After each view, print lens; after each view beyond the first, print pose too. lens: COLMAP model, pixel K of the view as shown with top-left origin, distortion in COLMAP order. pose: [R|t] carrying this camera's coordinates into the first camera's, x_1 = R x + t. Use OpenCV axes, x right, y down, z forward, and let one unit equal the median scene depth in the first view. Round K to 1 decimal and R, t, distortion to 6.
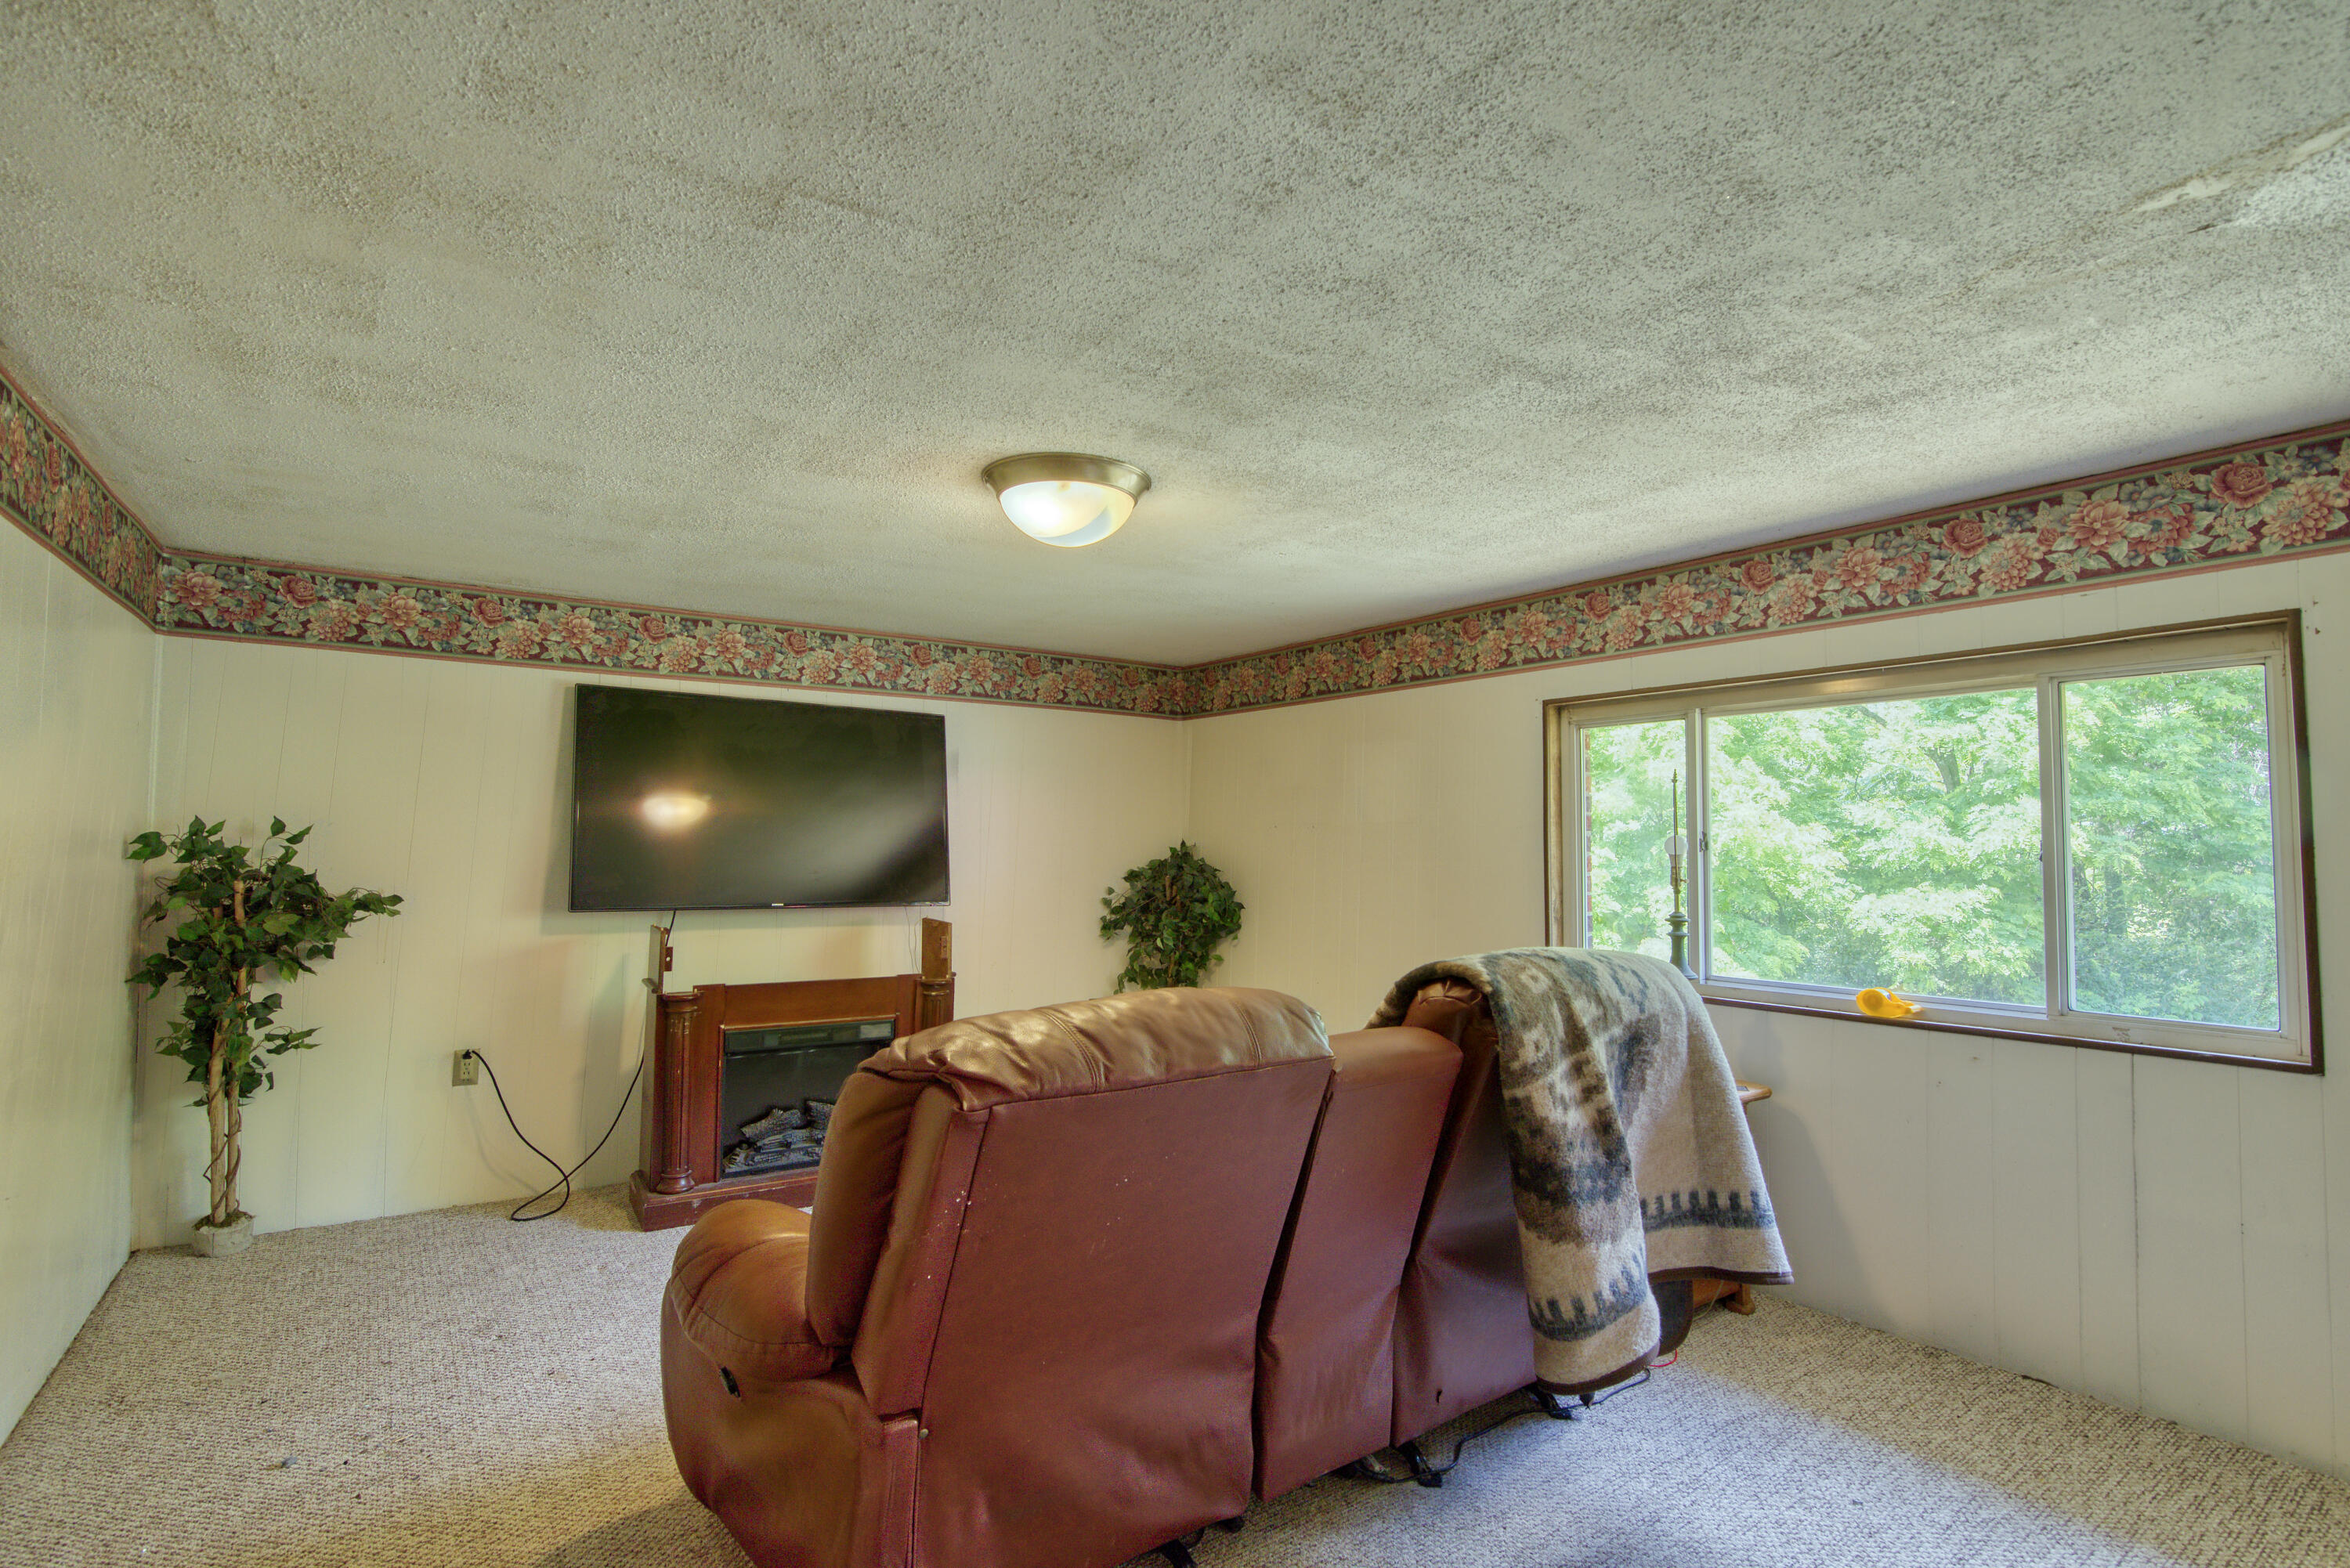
lens RADIAL K [[1086.7, 0, 1175.0], [0, 1086.7, 784.0], [0, 0, 1]] dist [-0.078390, 0.036360]
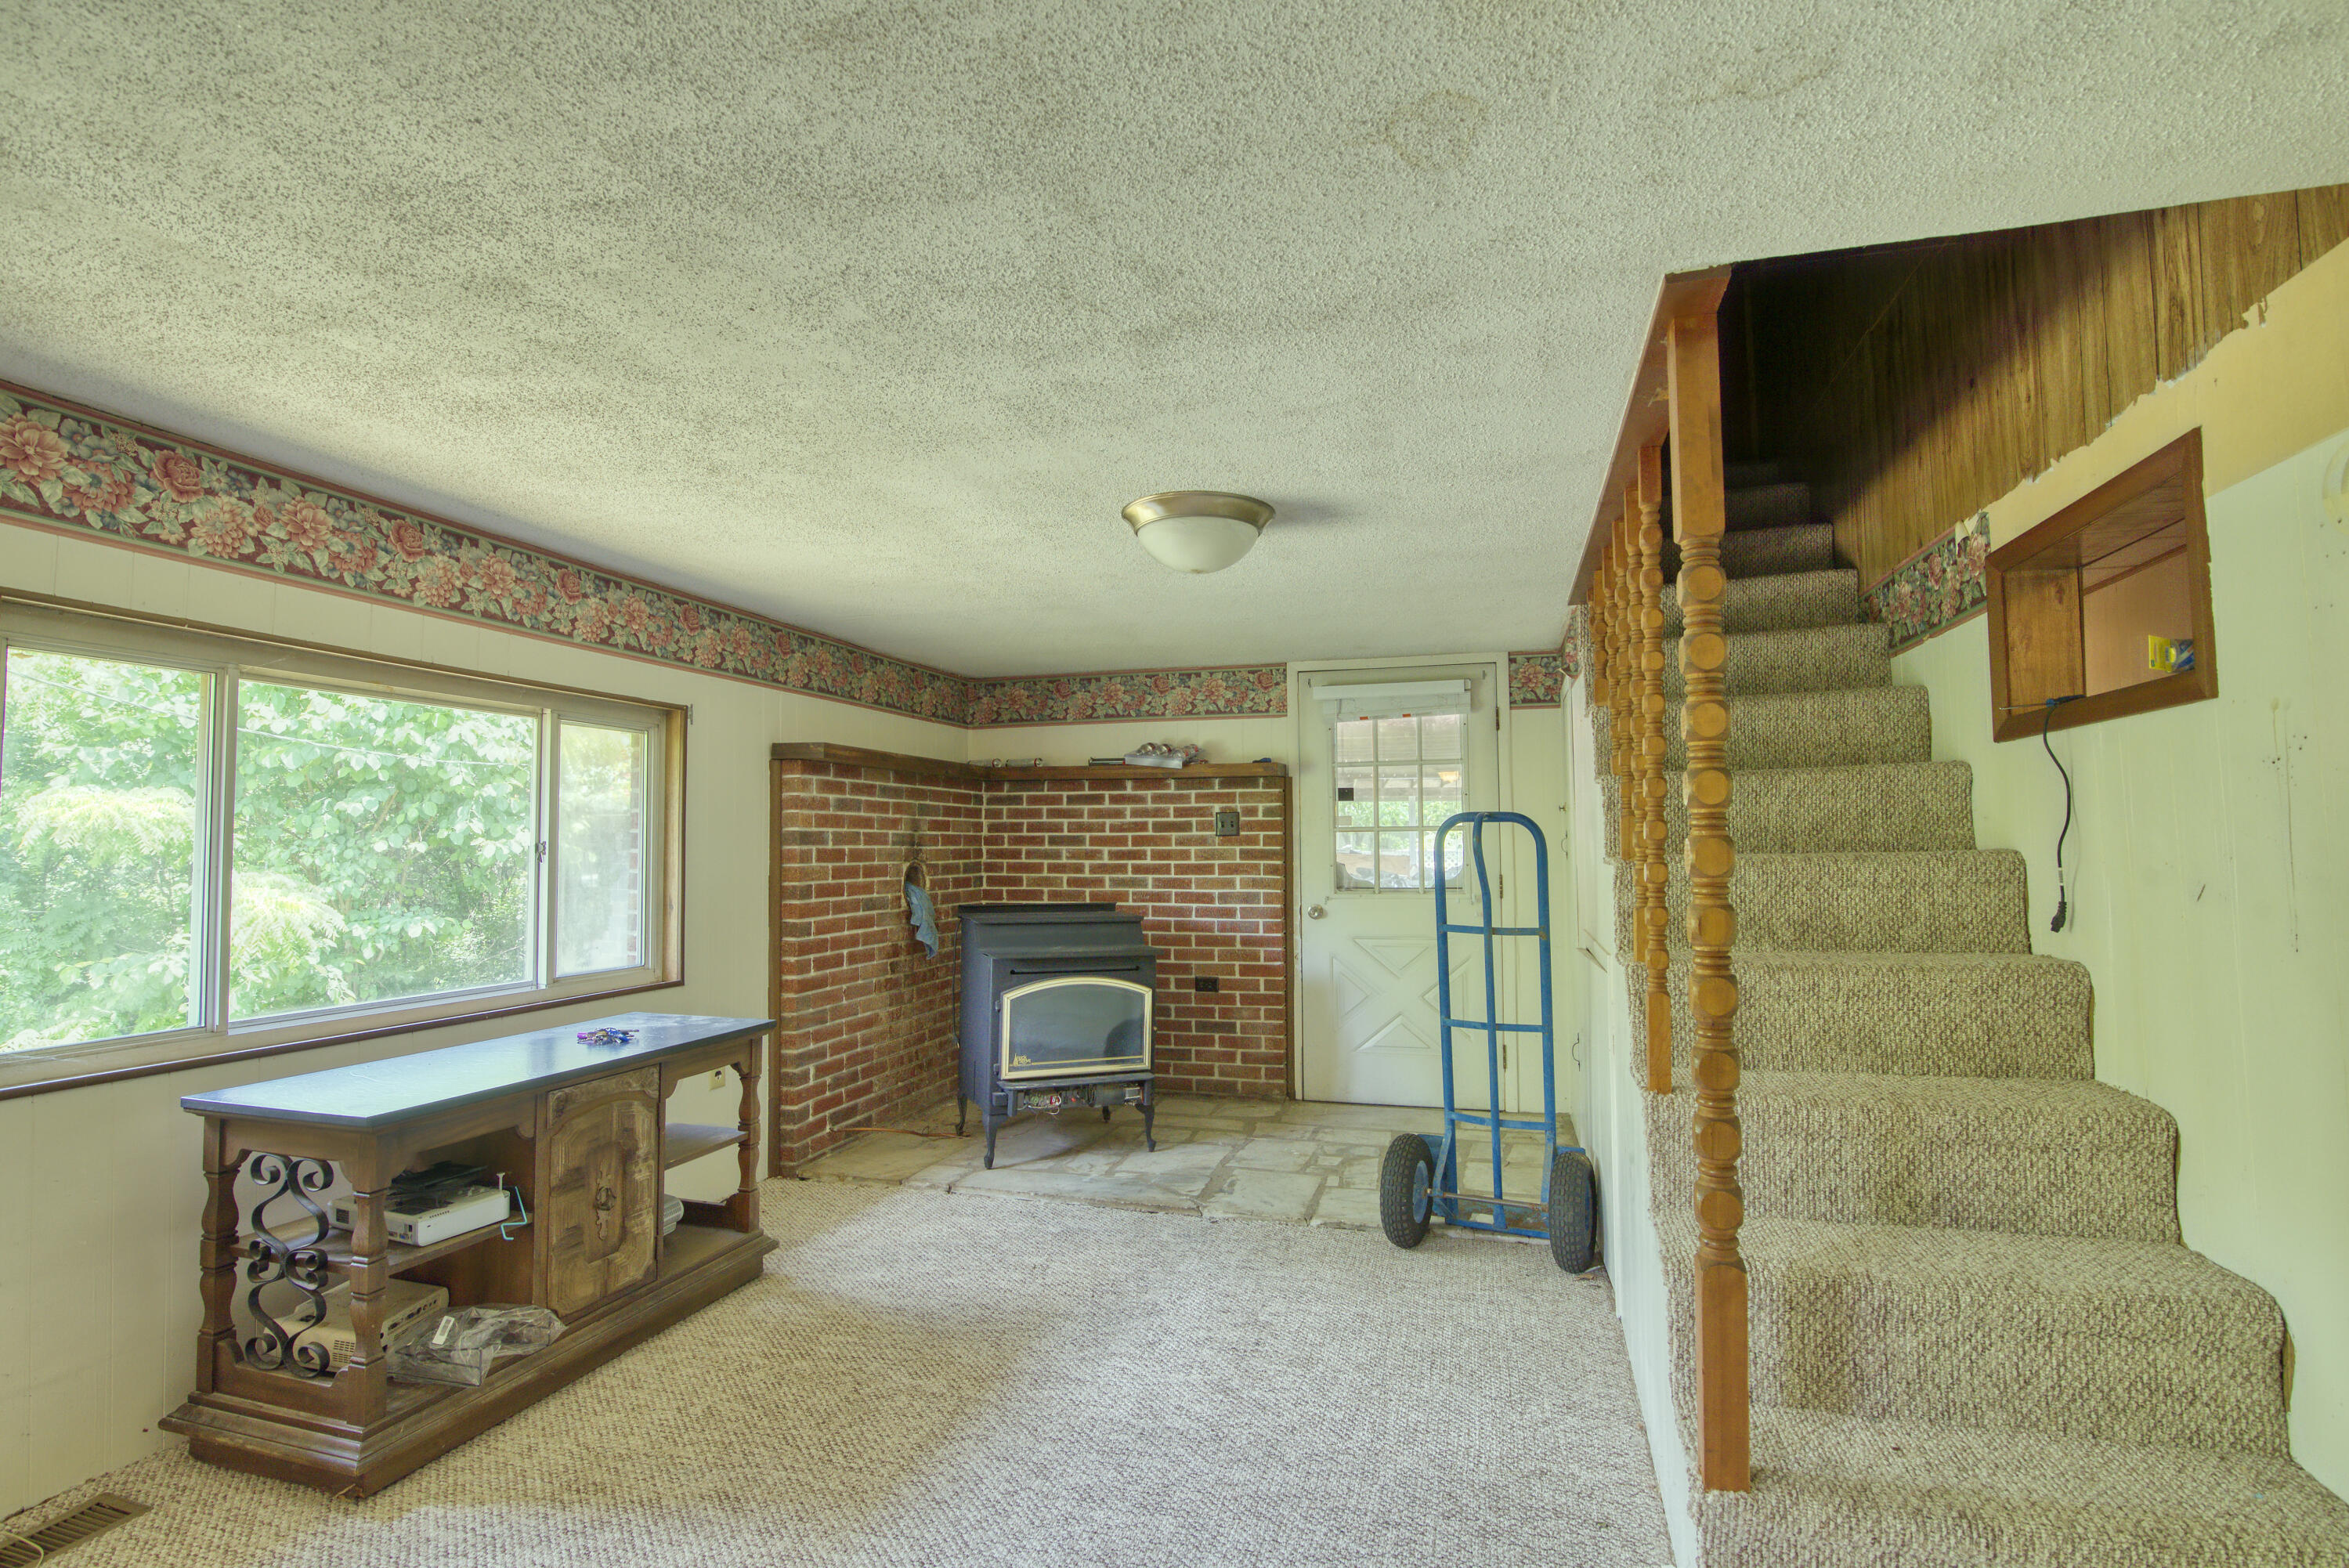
lens RADIAL K [[1092.1, 0, 1173.4], [0, 1092.1, 793.5], [0, 0, 1]] dist [0.002164, 0.000900]
pose [[-0.610448, 0.032705, 0.791381, -0.353436], [-0.045115, 0.996089, -0.075965, 0.027545], [-0.790770, -0.082076, -0.606586, 0.570074]]
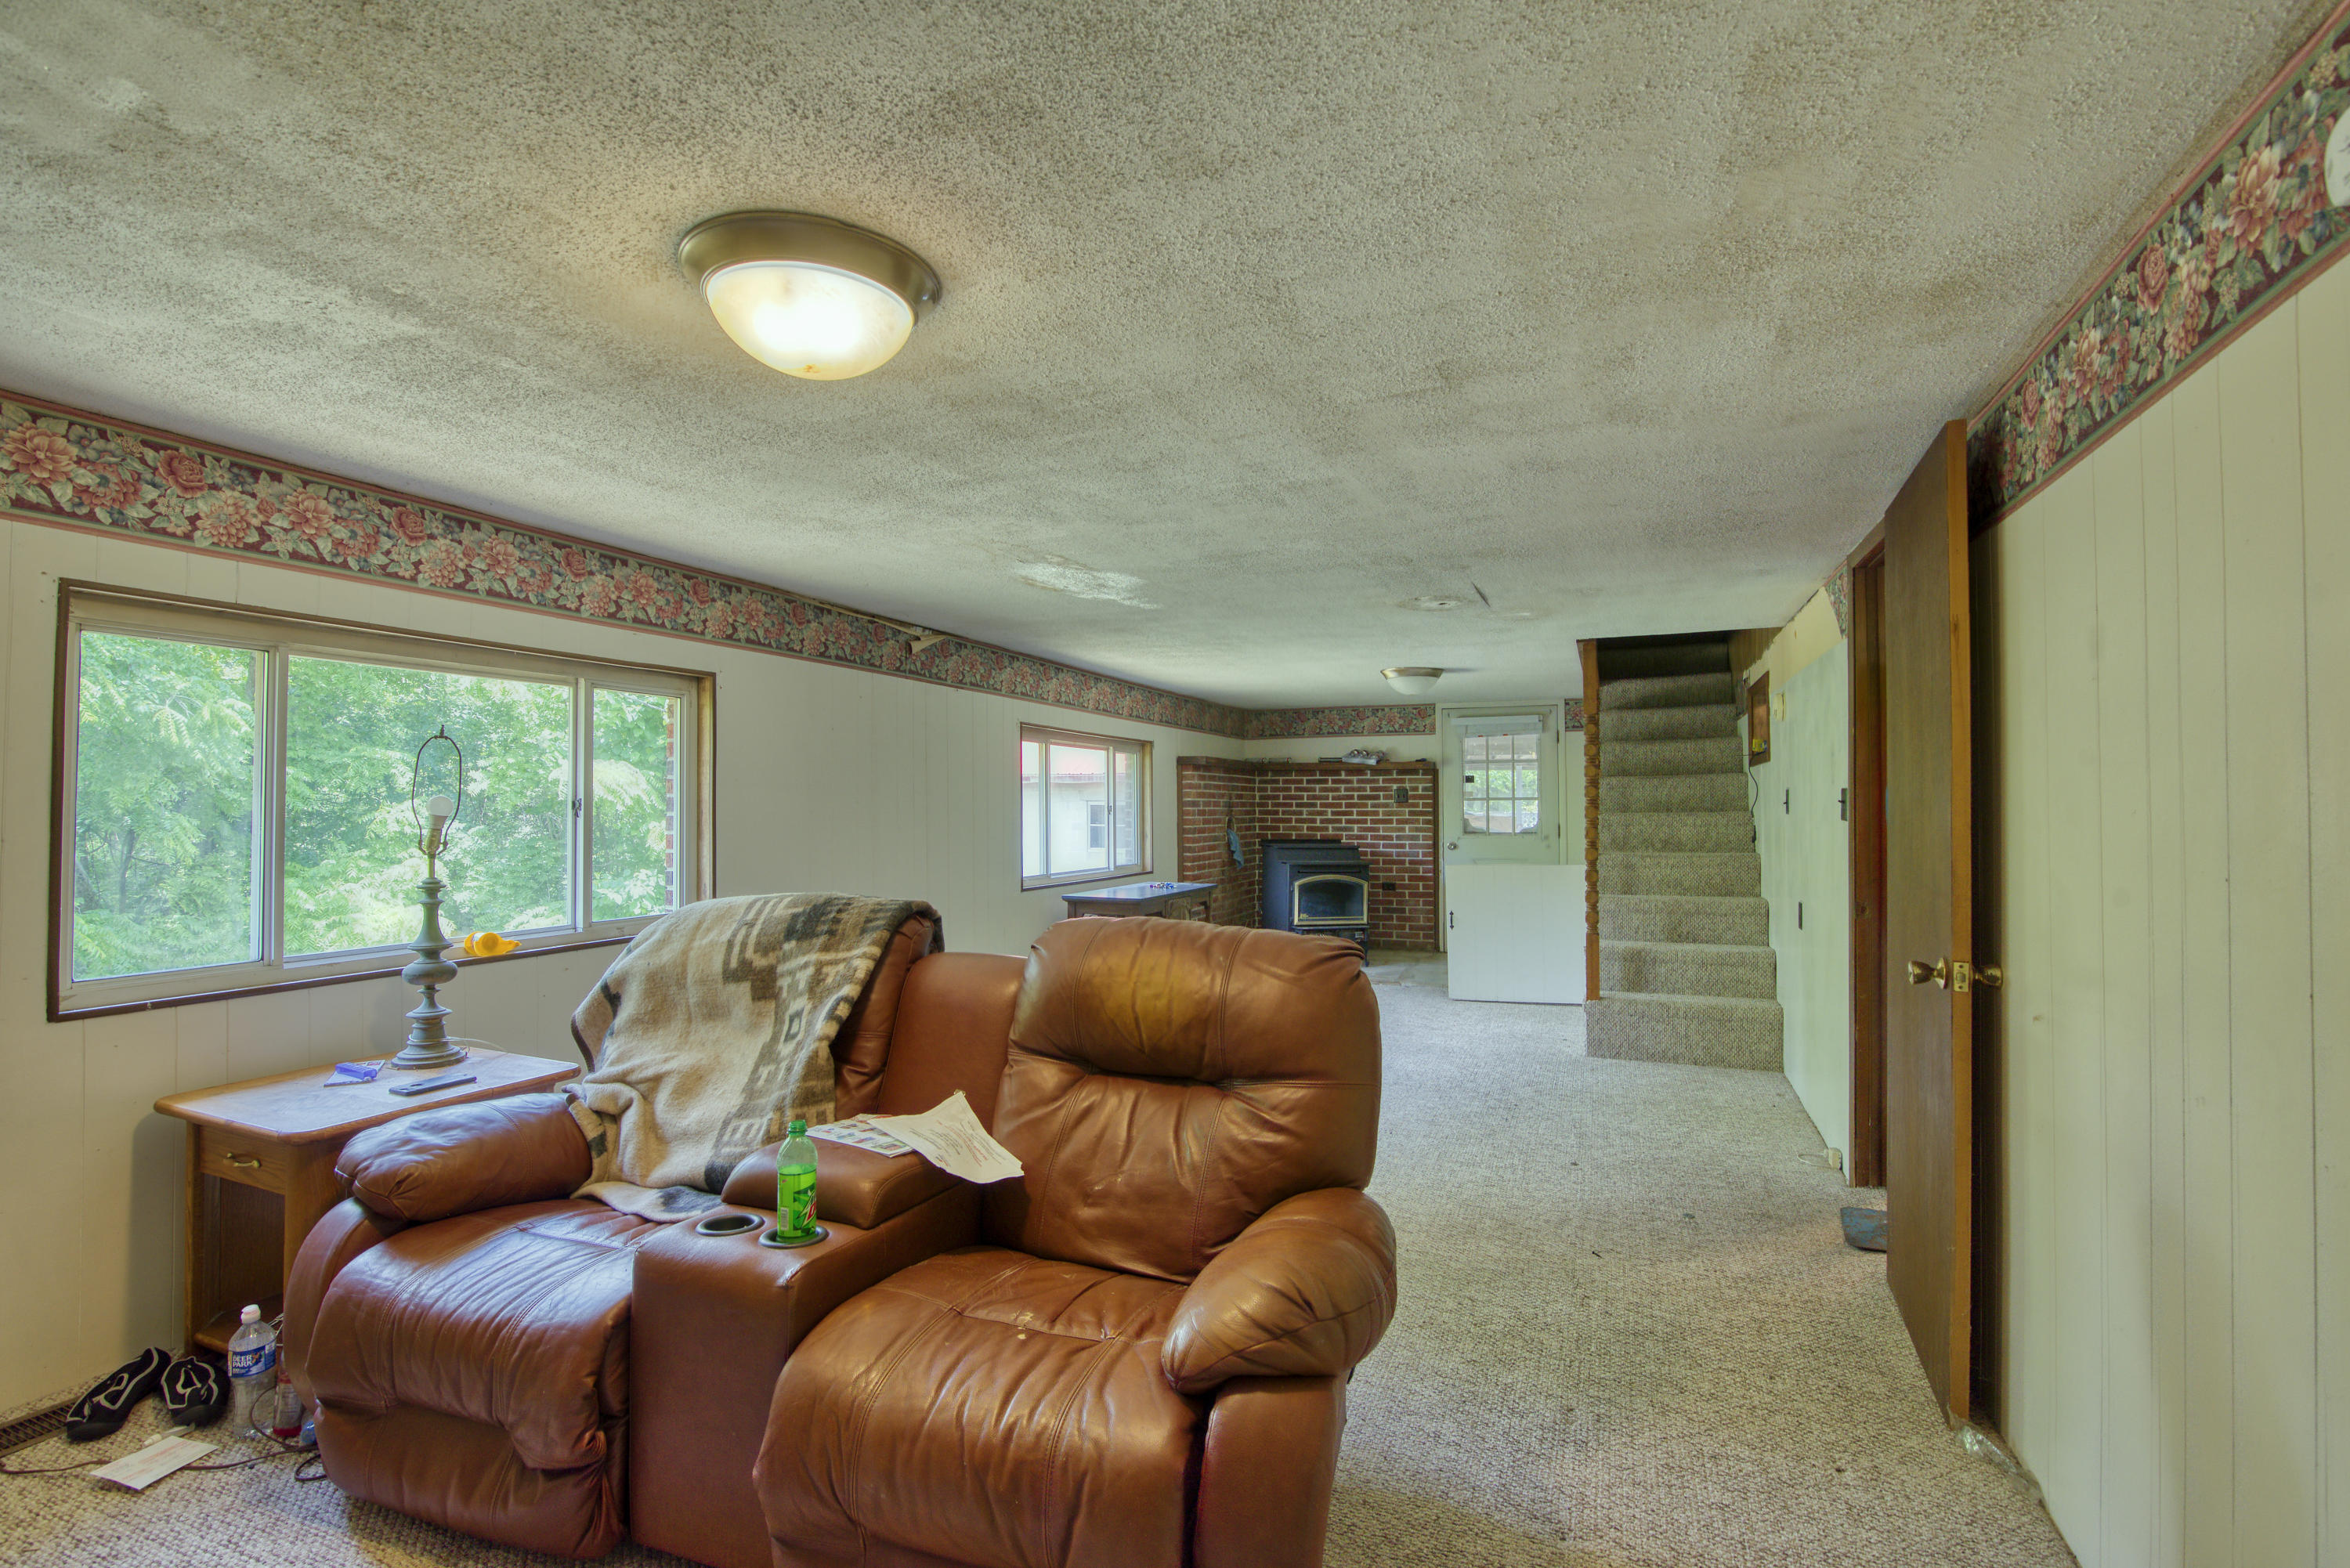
lens RADIAL K [[1092.5, 0, 1173.9], [0, 1092.5, 793.5], [0, 0, 1]] dist [0.002164, 0.000900]
pose [[-0.532714, 0.003477, 0.846288, -0.548459], [-0.050934, 0.998047, -0.036162, 0.037772], [-0.844761, -0.062369, -0.531497, 0.788494]]
